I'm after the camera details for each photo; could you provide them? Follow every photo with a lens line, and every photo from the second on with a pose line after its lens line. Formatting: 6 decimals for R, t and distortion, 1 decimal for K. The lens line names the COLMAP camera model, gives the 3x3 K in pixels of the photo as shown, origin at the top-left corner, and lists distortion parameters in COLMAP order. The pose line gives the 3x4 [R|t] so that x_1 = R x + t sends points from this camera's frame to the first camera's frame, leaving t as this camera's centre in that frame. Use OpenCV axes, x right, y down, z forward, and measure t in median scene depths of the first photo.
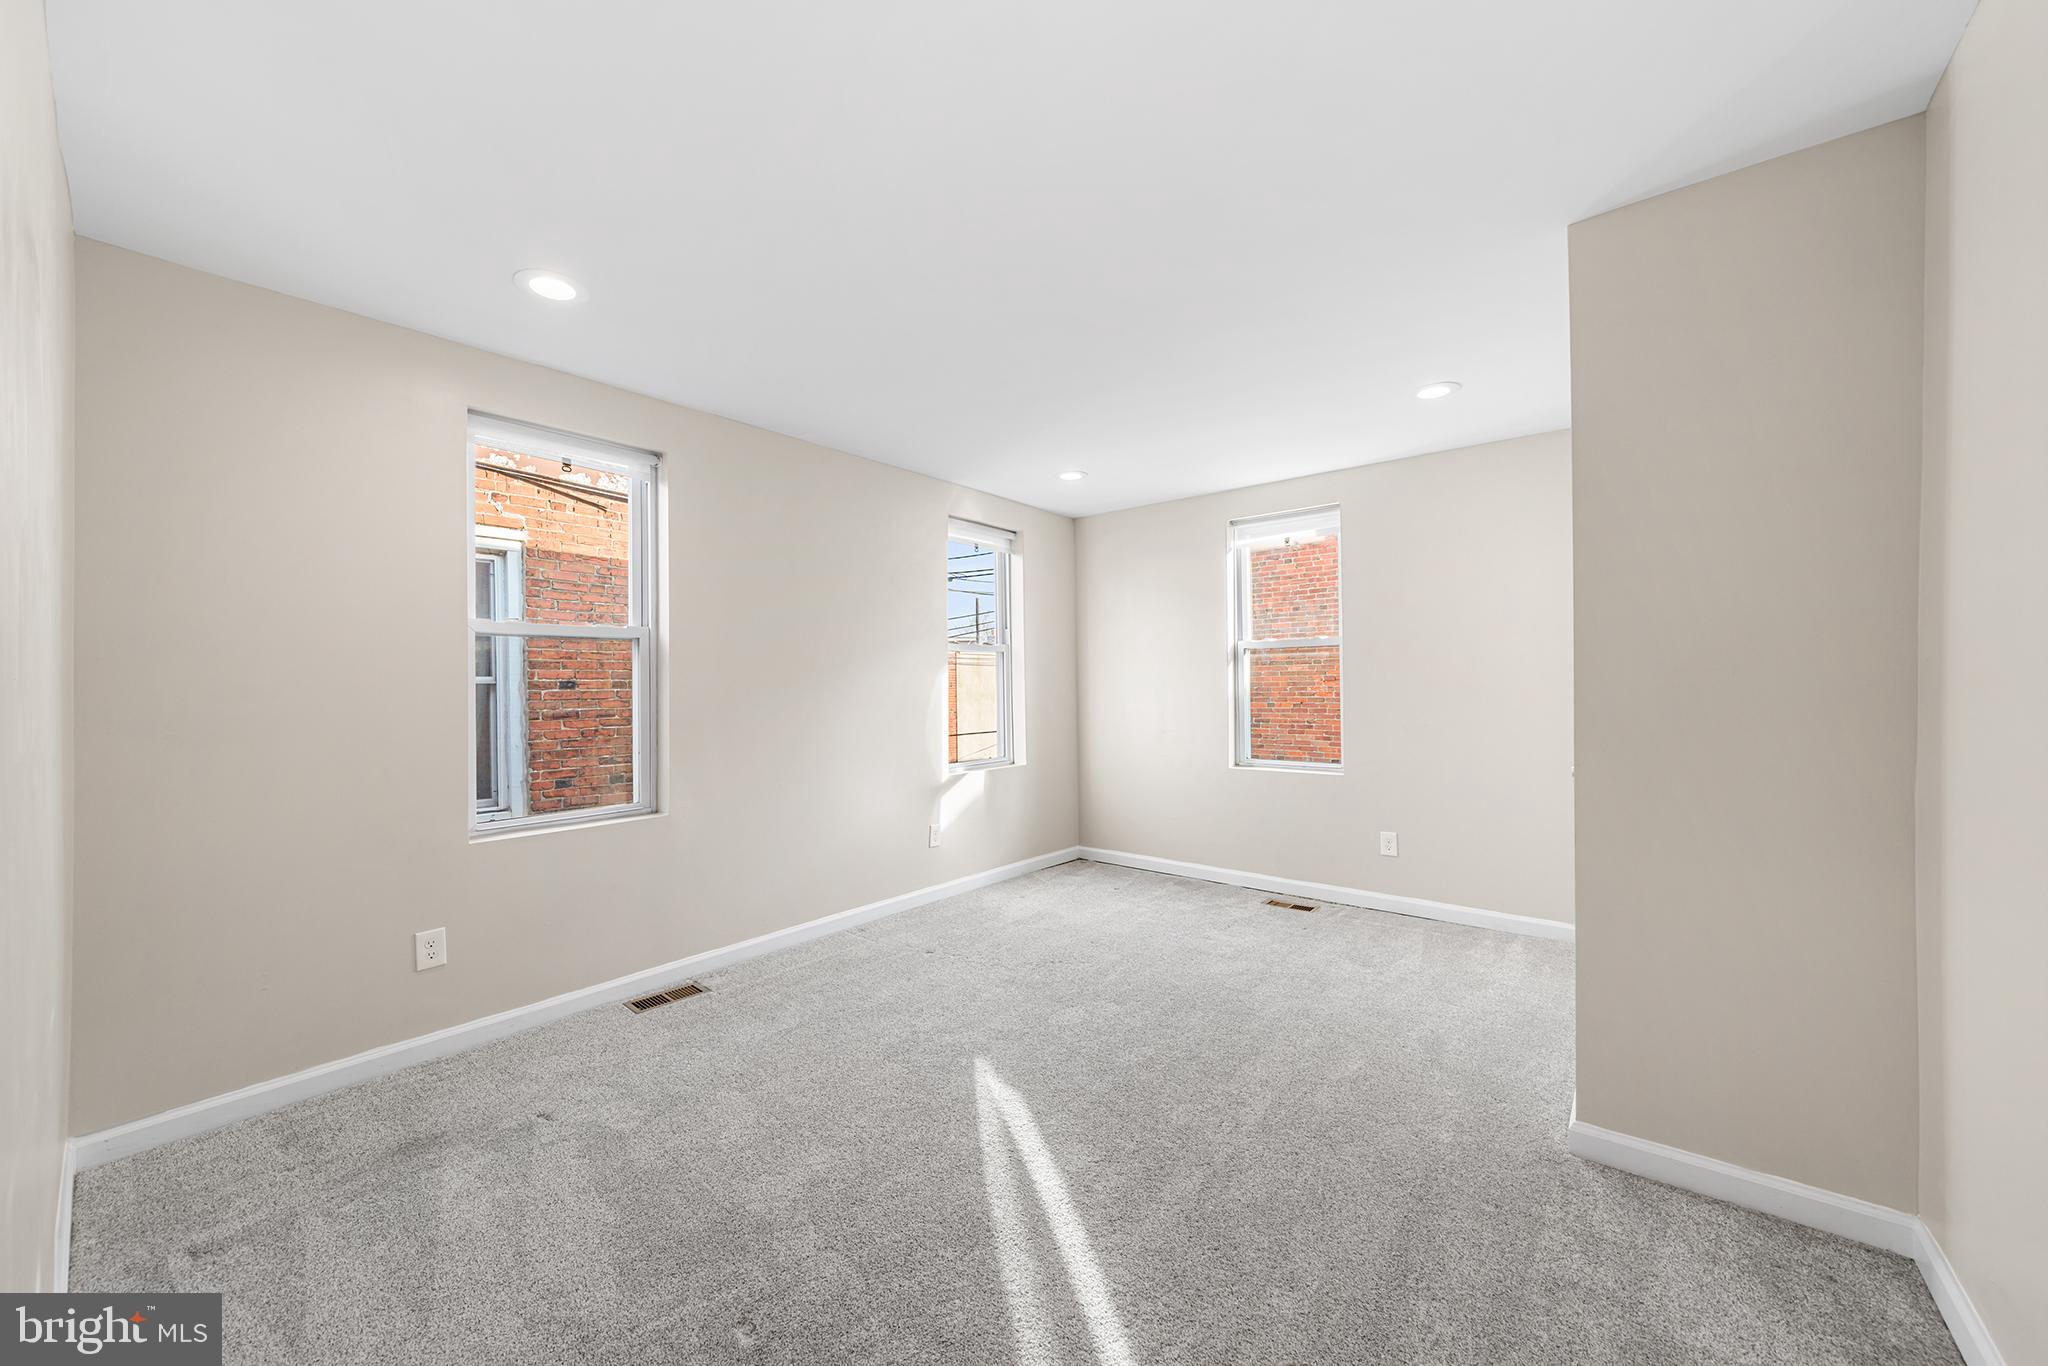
lens RADIAL K [[760.9, 0, 993.1], [0, 760.9, 689.3], [0, 0, 1]] dist [-0.000224, -0.000001]
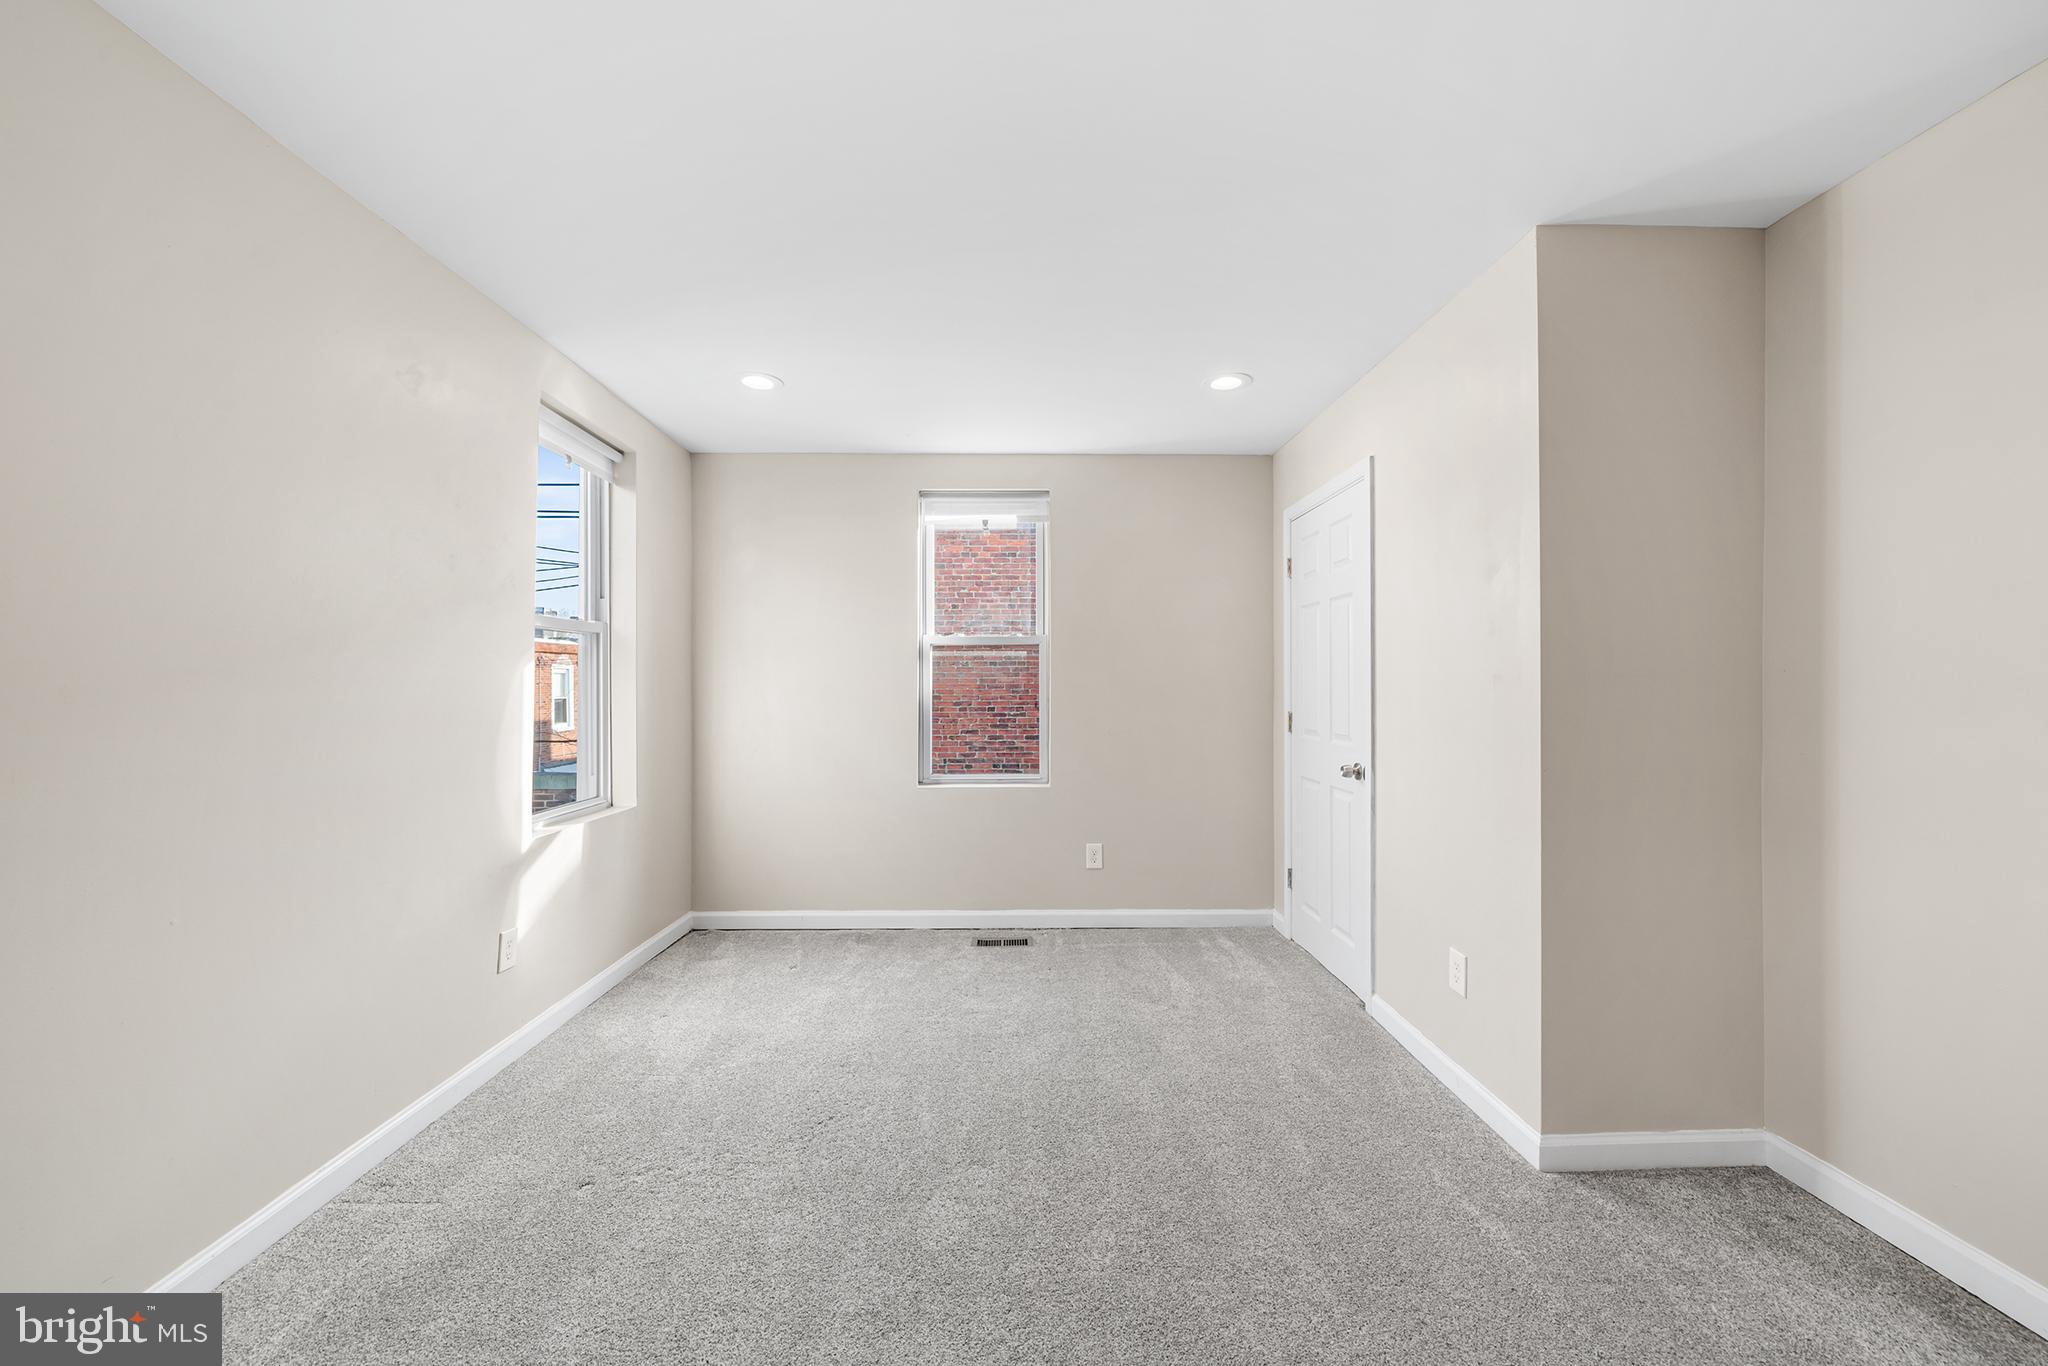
lens RADIAL K [[774.5, 0, 1024.0], [0, 774.5, 683.0], [0, 0, 1]] dist [-0.002278, -0.000202]
pose [[0.743239, 0.010870, 0.668938, -0.180314], [-0.002265, 0.999903, -0.013732, 0.000746], [-0.669022, 0.008691, 0.743191, 0.317445]]
